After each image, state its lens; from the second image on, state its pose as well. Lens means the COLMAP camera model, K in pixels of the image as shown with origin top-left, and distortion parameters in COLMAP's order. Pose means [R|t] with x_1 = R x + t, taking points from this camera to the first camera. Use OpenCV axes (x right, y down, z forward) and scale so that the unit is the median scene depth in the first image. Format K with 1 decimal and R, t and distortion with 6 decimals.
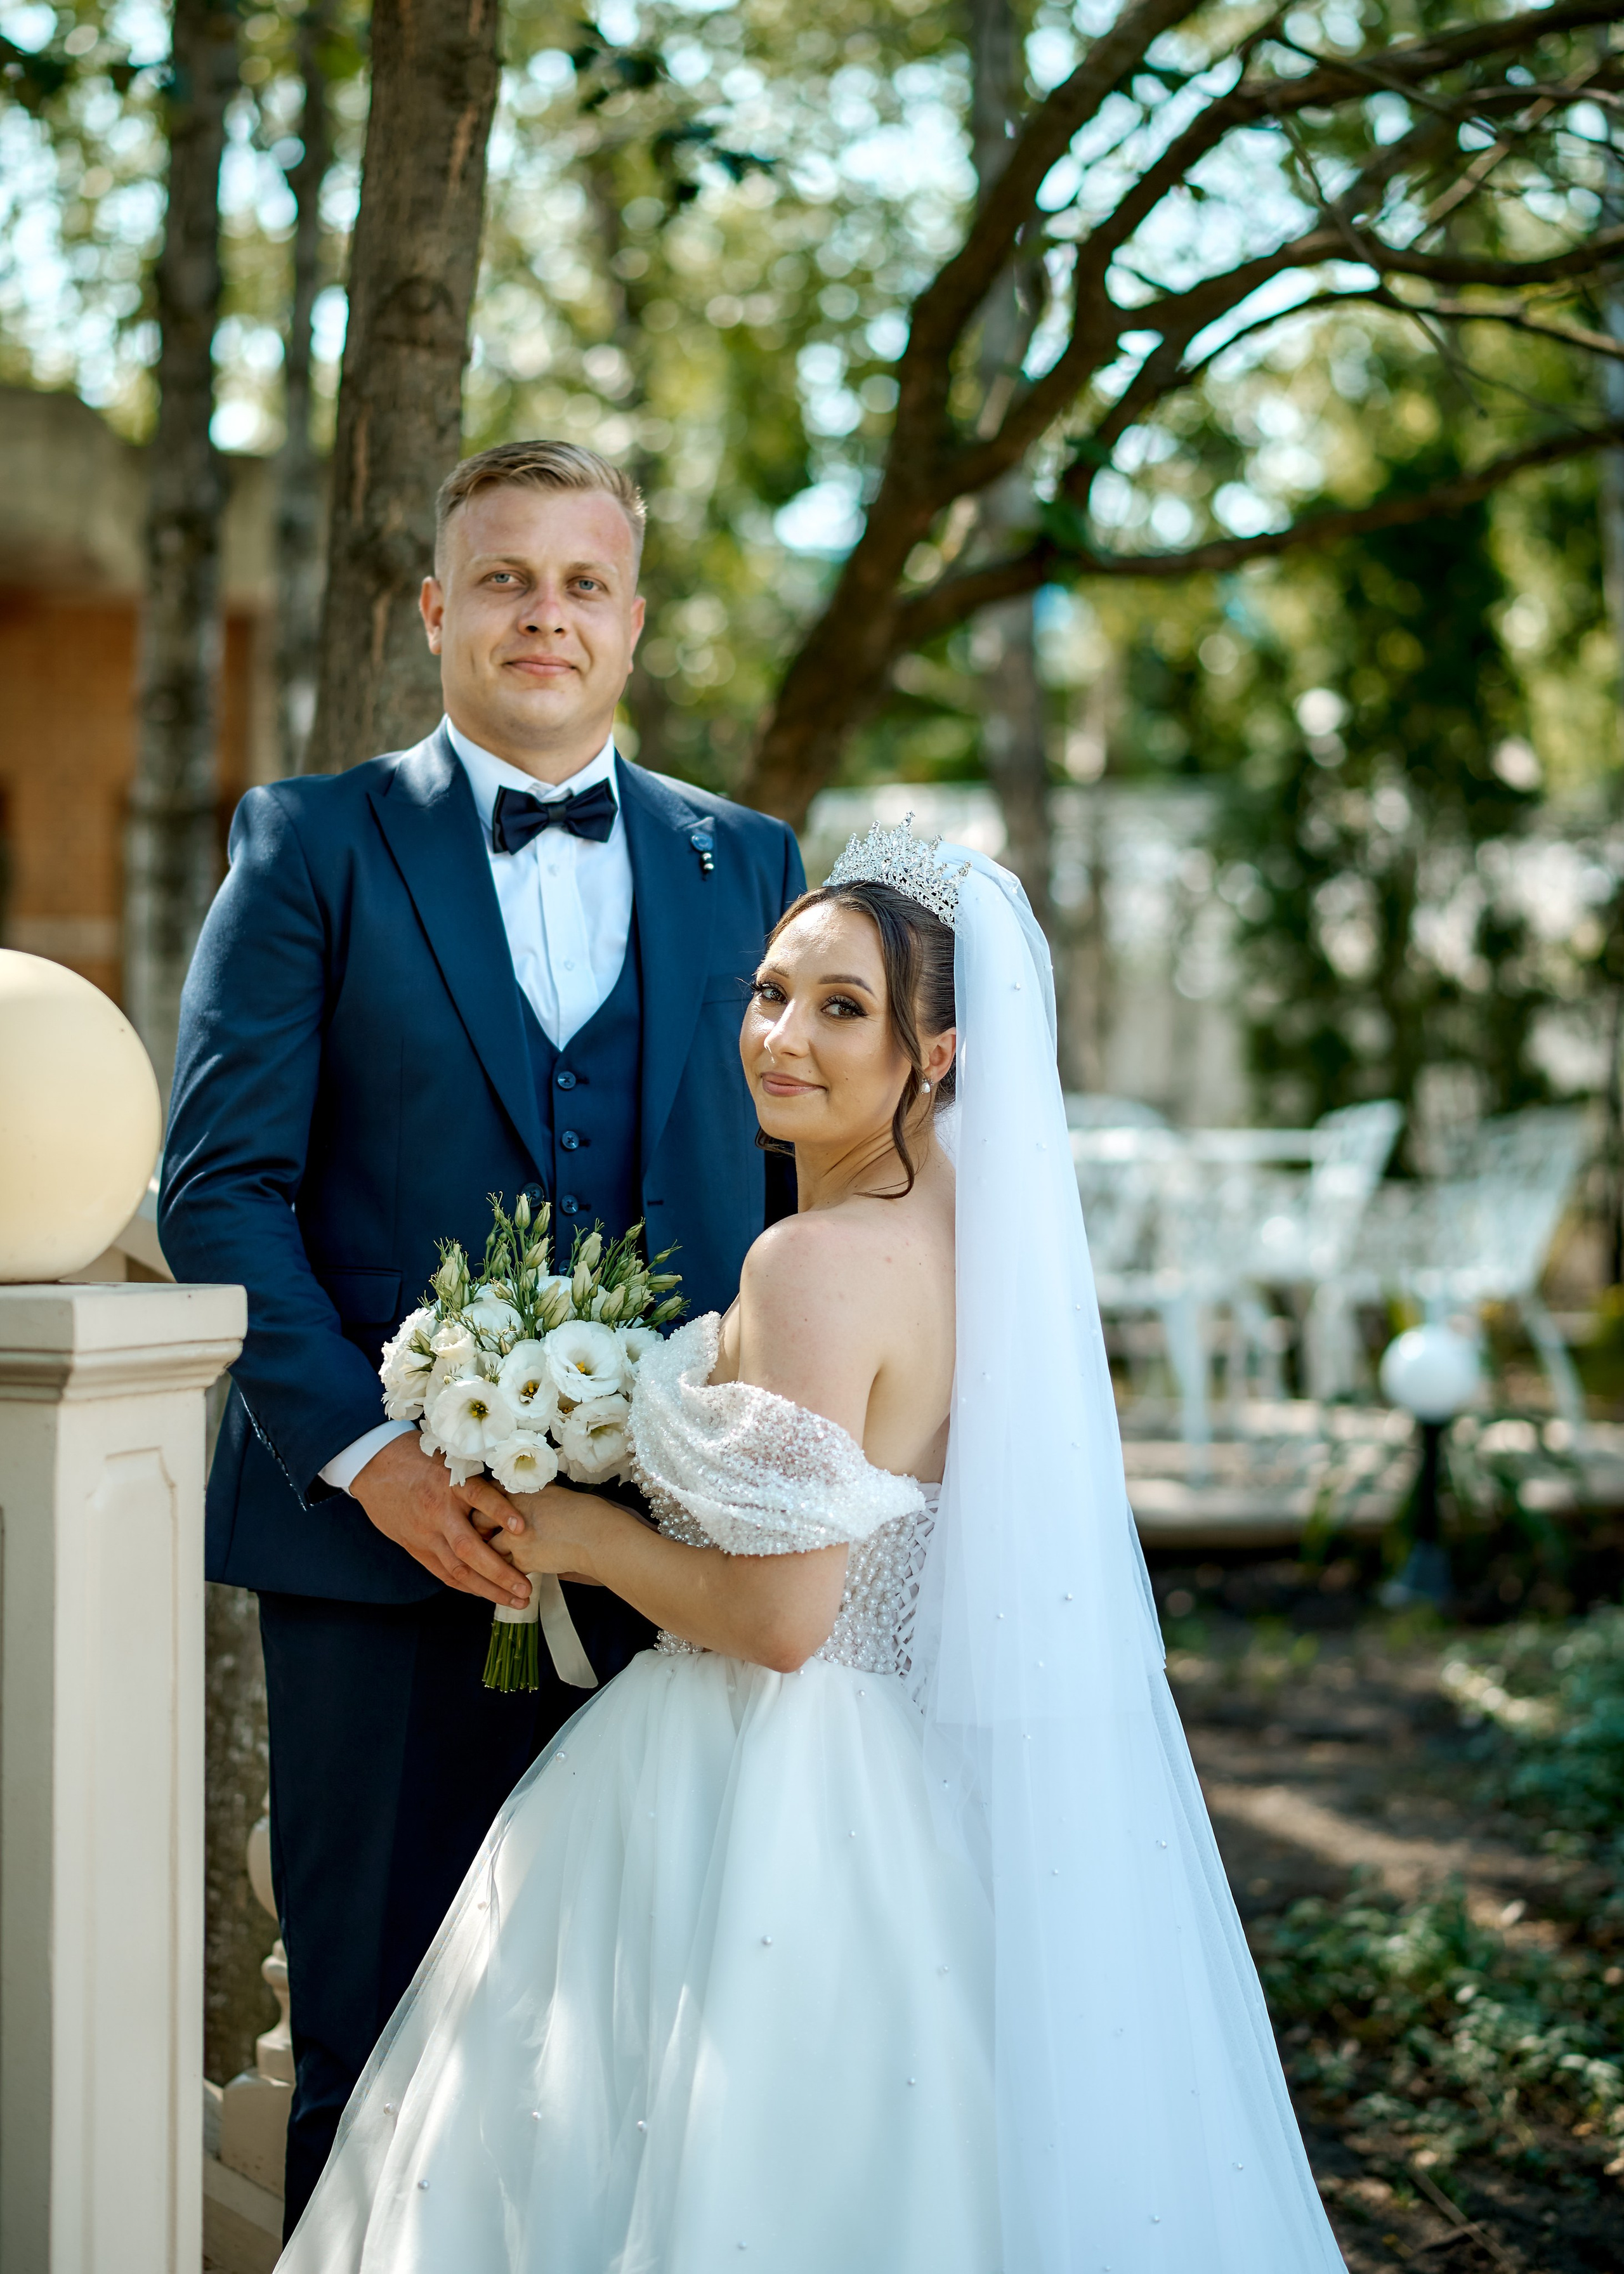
lens RADIAL K [[6754.9, 0, 810.7], [0, 6754.9, 1124.1], [0, 0, 1]] dist [0.072288, 0.000000]
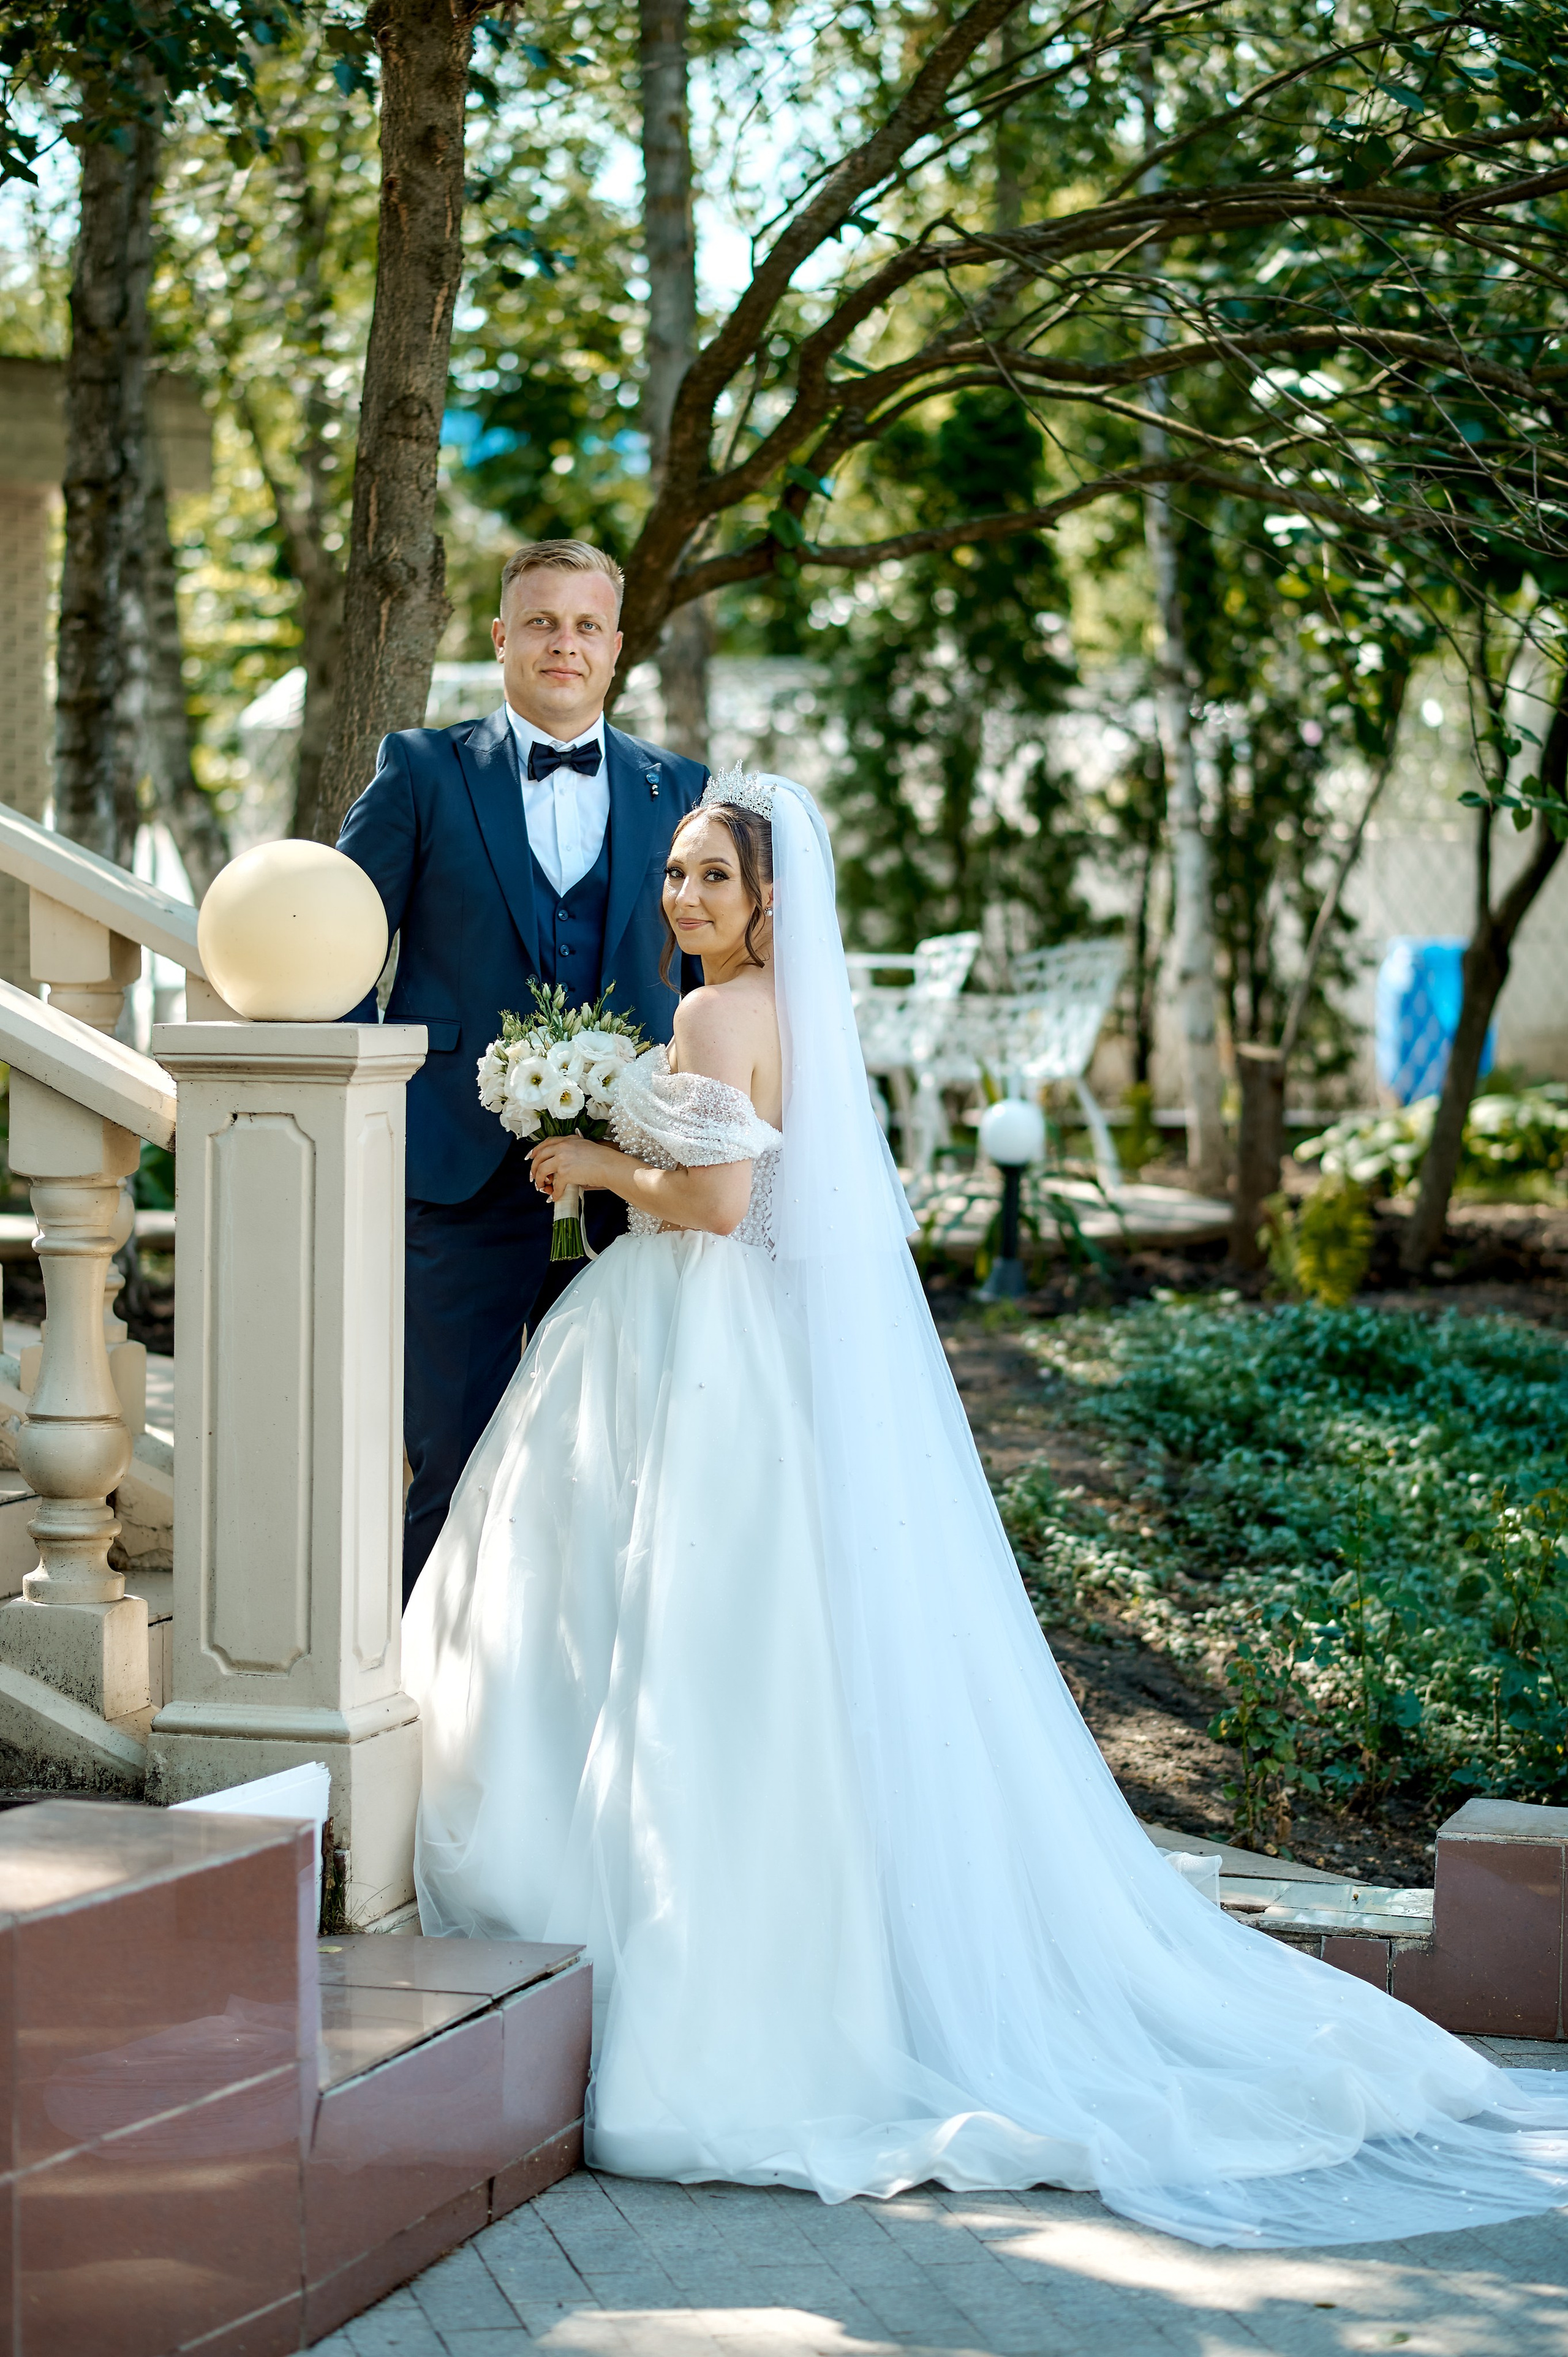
lens RADIAL K [[6786.9, 0, 775.8], [0, 6786.9, 1269.8], [0, 0, 1]] dist [0.353909, 0.000000]
pose [[0.997734, 0.005568, 0.067044, -0.065286], [-0.008713, 0.998870, 0.046717, 0.002273], [-0.066708, -0.047196, 0.996656, -0.493943]]
